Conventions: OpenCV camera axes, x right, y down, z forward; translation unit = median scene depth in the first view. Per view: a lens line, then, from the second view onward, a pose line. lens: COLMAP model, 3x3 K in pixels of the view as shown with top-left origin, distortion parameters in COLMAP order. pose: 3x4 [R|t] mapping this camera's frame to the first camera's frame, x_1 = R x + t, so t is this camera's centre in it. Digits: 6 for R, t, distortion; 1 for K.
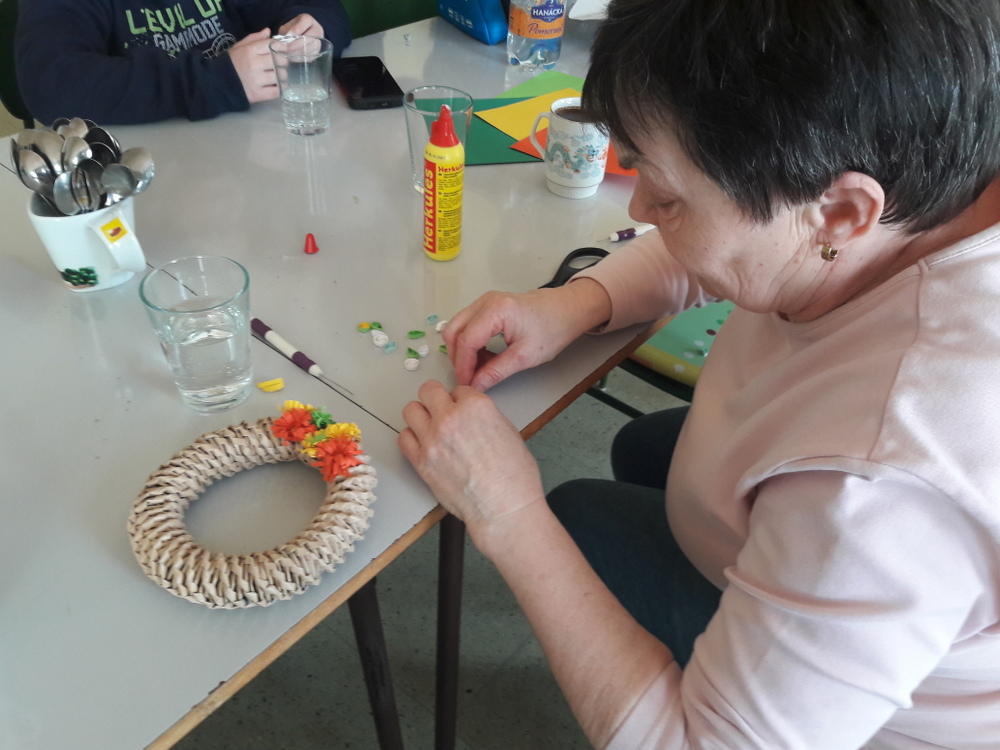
lens RADIAL K [[851.9, 0, 505.2], [0, 851.9, 372.4], [0, 0, 1]] dist [-0.002941, -0.006971]
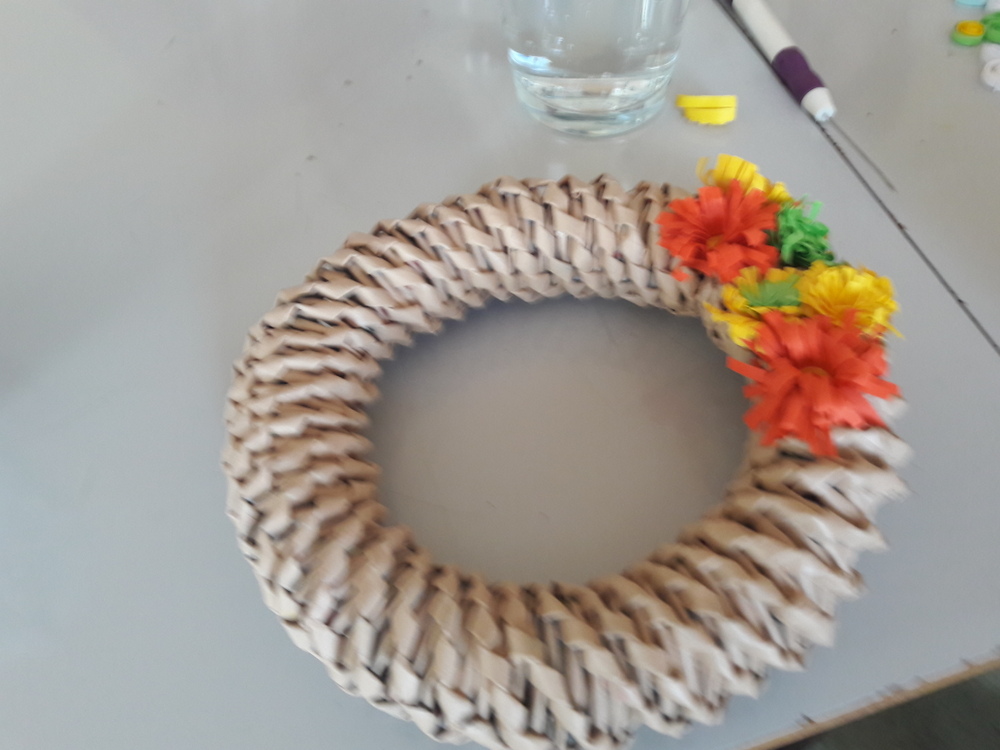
lens RADIAL K [[851.9, 0, 505.5], [0, 851.9, 380.6], [0, 0, 1]] dist [-0.002941, -0.006971]
pose [[0.836889, 0.385262, -0.388832, -0.162433], [-0.259879, 0.904852, 0.337203, 0.022681], [0.481747, -0.181153, 0.857382, 0.648507]]
